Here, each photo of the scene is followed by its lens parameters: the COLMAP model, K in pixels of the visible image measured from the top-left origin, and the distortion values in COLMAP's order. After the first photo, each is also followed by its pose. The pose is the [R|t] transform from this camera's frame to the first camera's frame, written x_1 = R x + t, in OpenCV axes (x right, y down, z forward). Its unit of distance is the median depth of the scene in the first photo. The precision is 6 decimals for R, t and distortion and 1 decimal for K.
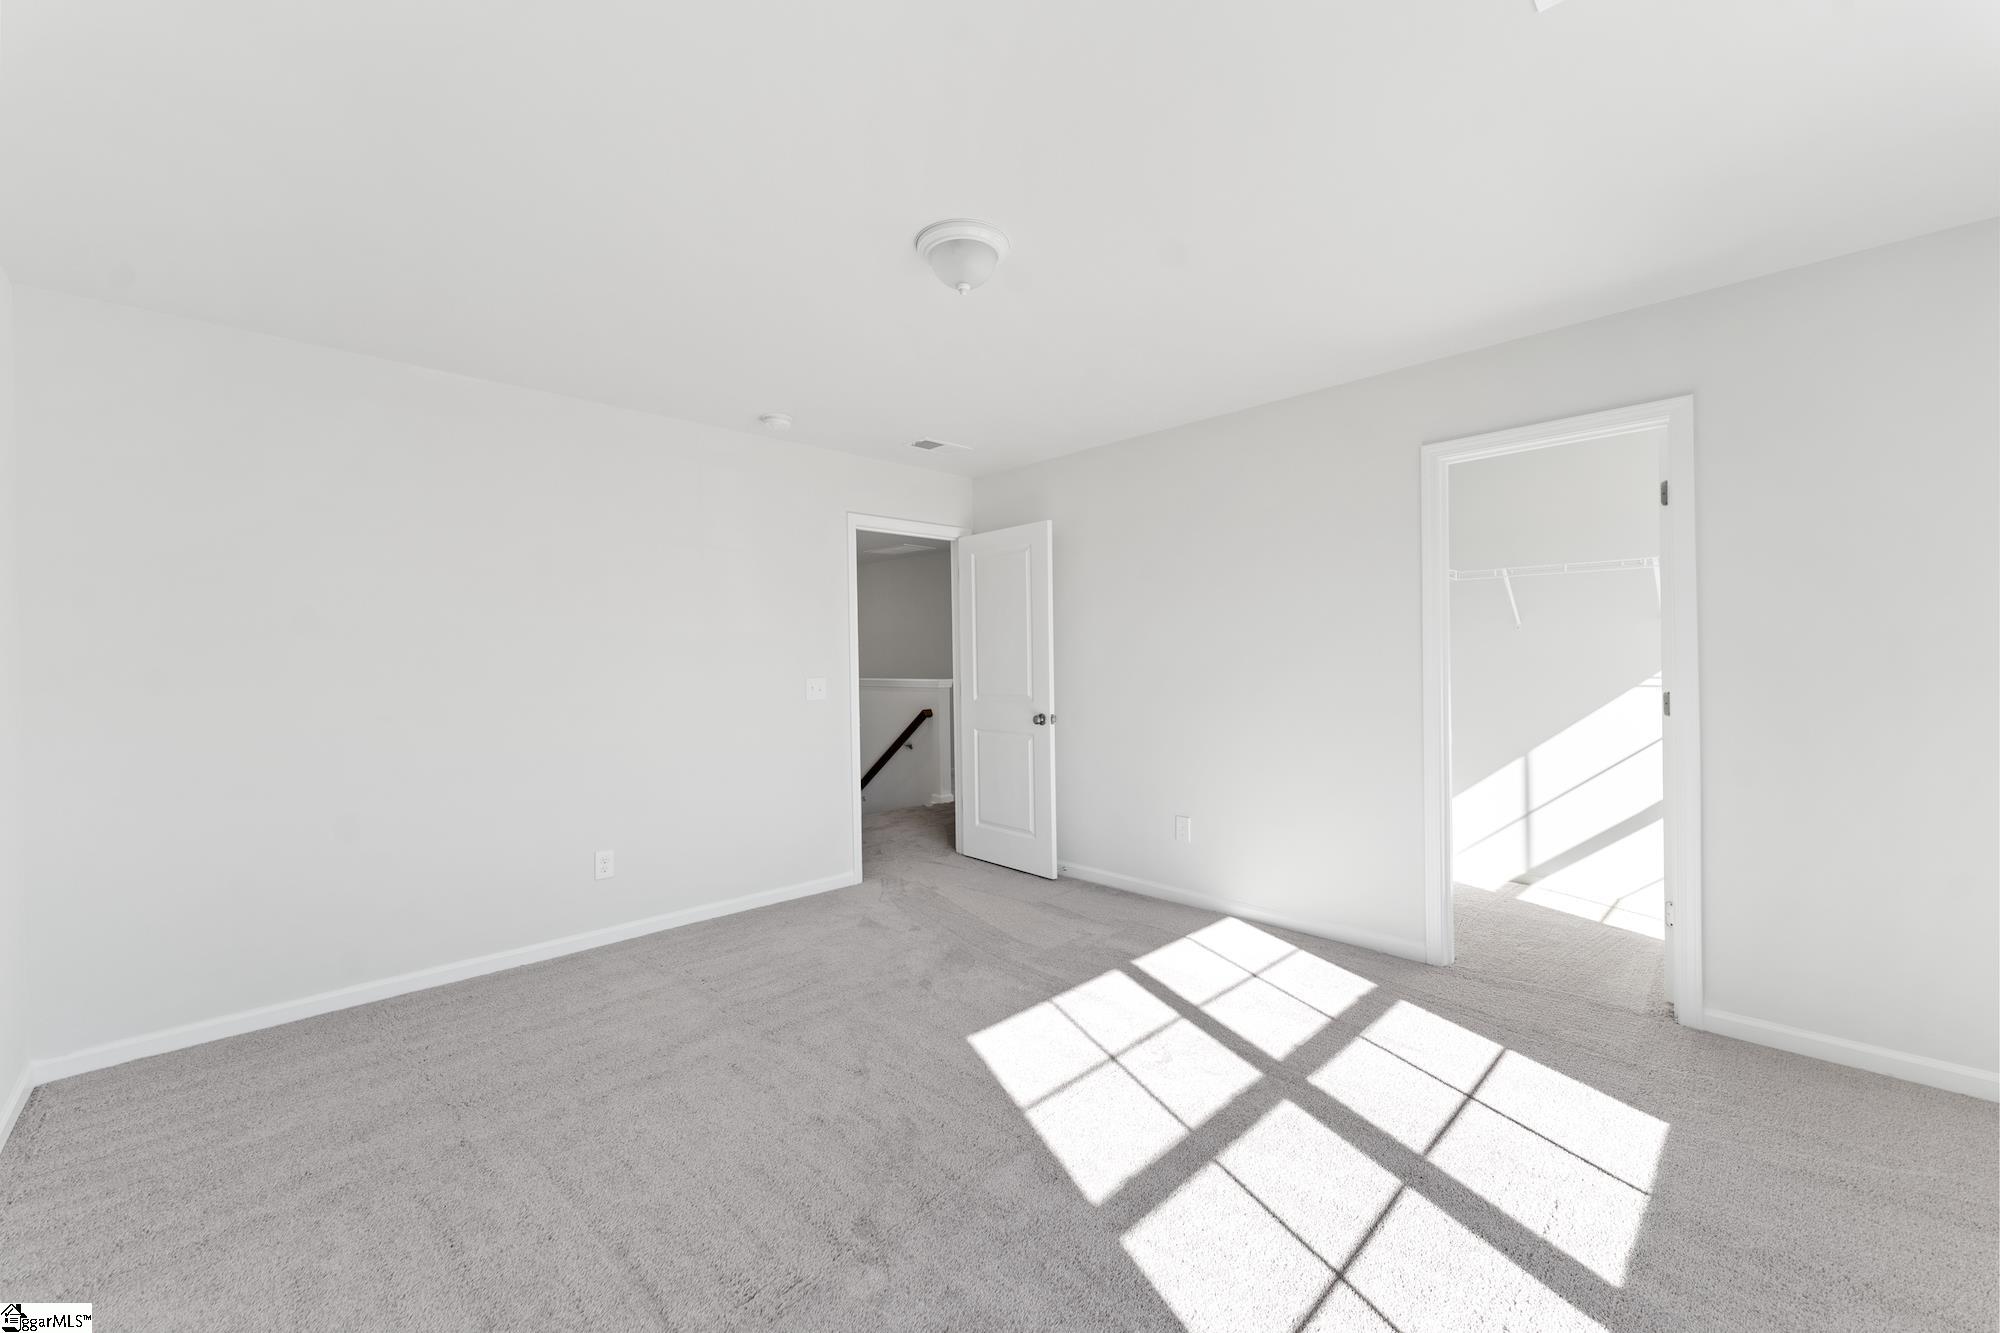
lens RADIAL K [[796.9, 0, 999.4], [0, 796.9, 667.2], [0, 0, 1]] dist [0.000409, 0.000018]
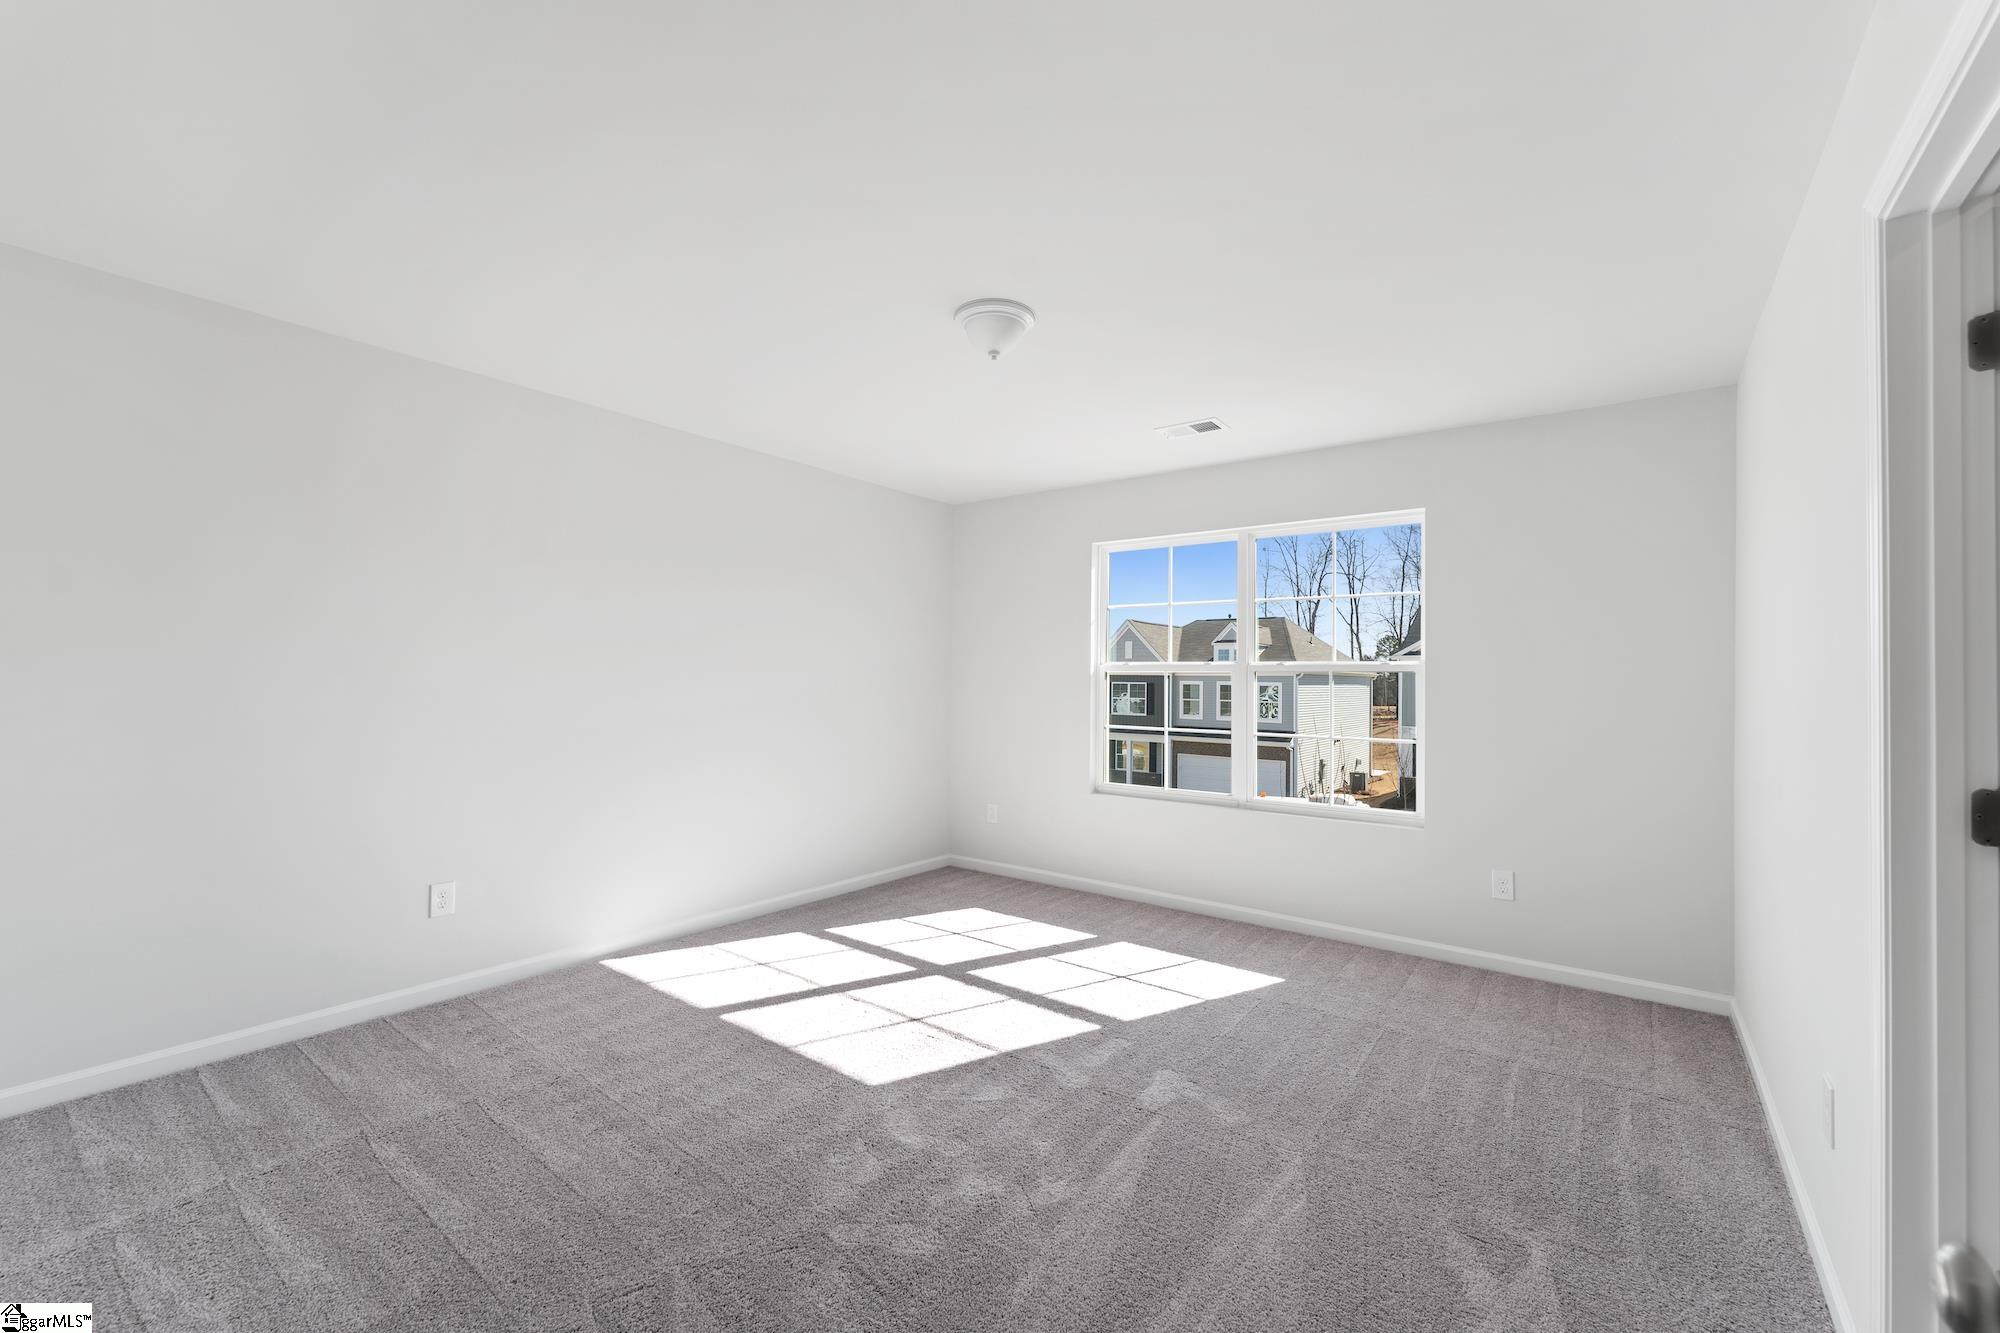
lens RADIAL K [[796.9, 0, 999.8], [0, 796.9, 673.9], [0, 0, 1]] dist [0.000409, 0.000018]
pose [[-0.139062, 0.014253, 0.990181, -1.012652], [-0.006476, 0.999862, -0.015302, -0.004502], [-0.990262, -0.008540, -0.138951, 1.006380]]
